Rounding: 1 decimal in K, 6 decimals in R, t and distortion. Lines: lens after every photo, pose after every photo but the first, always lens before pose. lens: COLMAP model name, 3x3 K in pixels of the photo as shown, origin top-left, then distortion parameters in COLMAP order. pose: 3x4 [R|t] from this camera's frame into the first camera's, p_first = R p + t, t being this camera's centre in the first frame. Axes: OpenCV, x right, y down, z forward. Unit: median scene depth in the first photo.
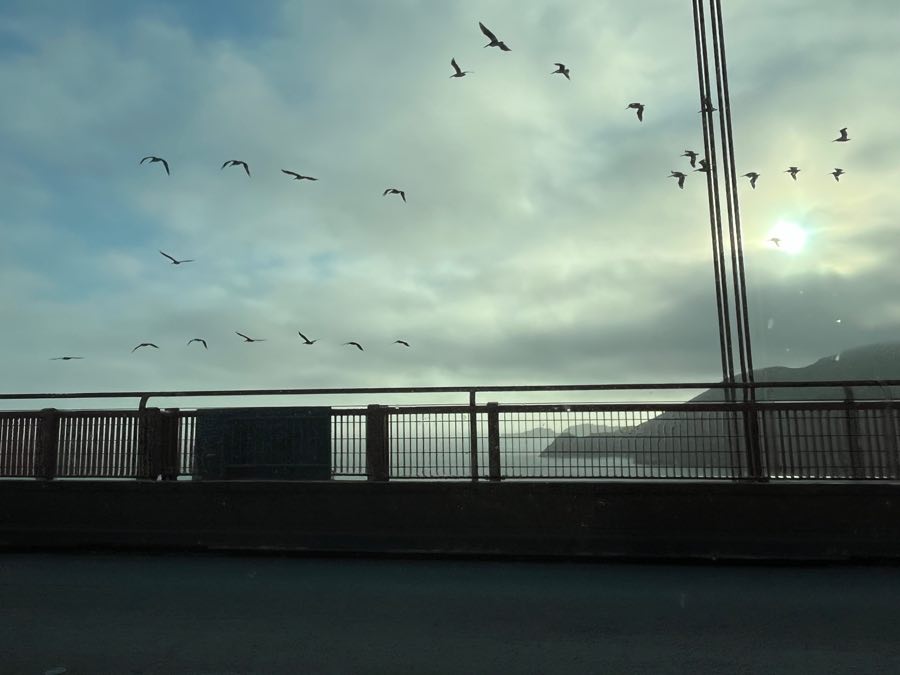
lens RADIAL K [[656.1, 0, 452.1], [0, 656.1, 311.6], [0, 0, 1]] dist [0.001331, -0.000803]
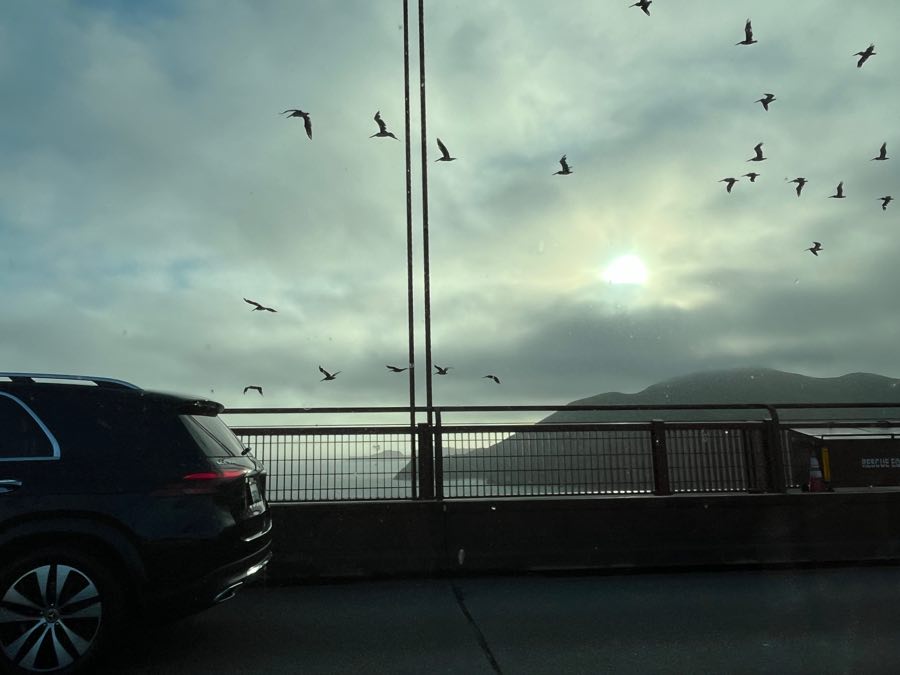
lens RADIAL K [[669.8, 0, 383.3], [0, 669.8, 354.3], [0, 0, 1]] dist [-0.000552, 0.000702]
pose [[0.971673, 0.026969, 0.234787, -0.198370], [-0.034732, 0.998976, 0.028989, 0.006316], [-0.233765, -0.036322, 0.971614, 0.026491]]
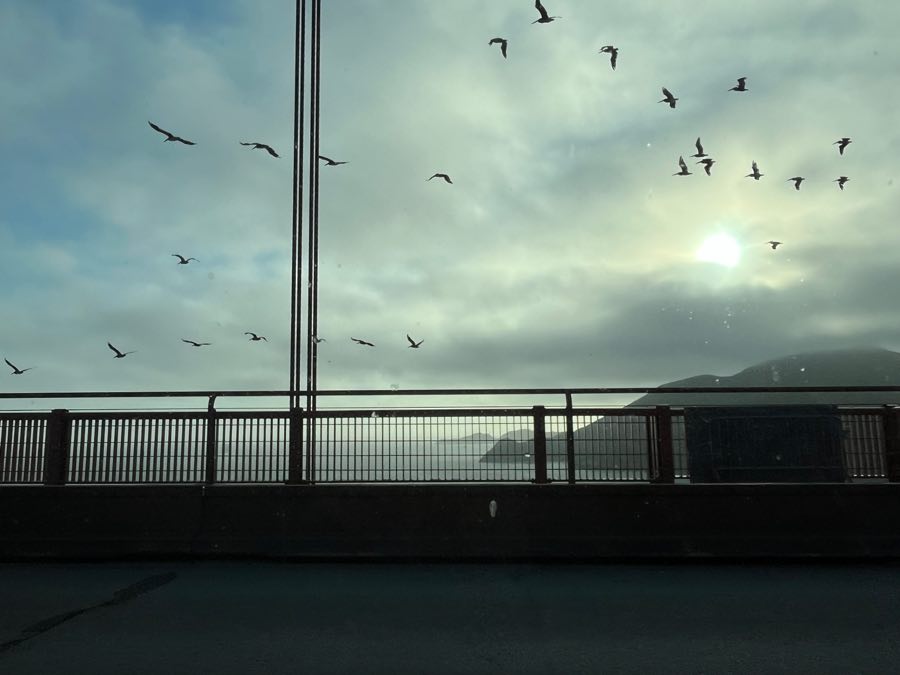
lens RADIAL K [[650.5, 0, 426.1], [0, 650.5, 332.3], [0, 0, 1]] dist [0.004278, 0.003525]
pose [[0.995090, 0.017691, 0.097382, -0.076824], [-0.020052, 0.999527, 0.023319, 0.002817], [-0.096923, -0.025157, 0.994974, 0.012436]]
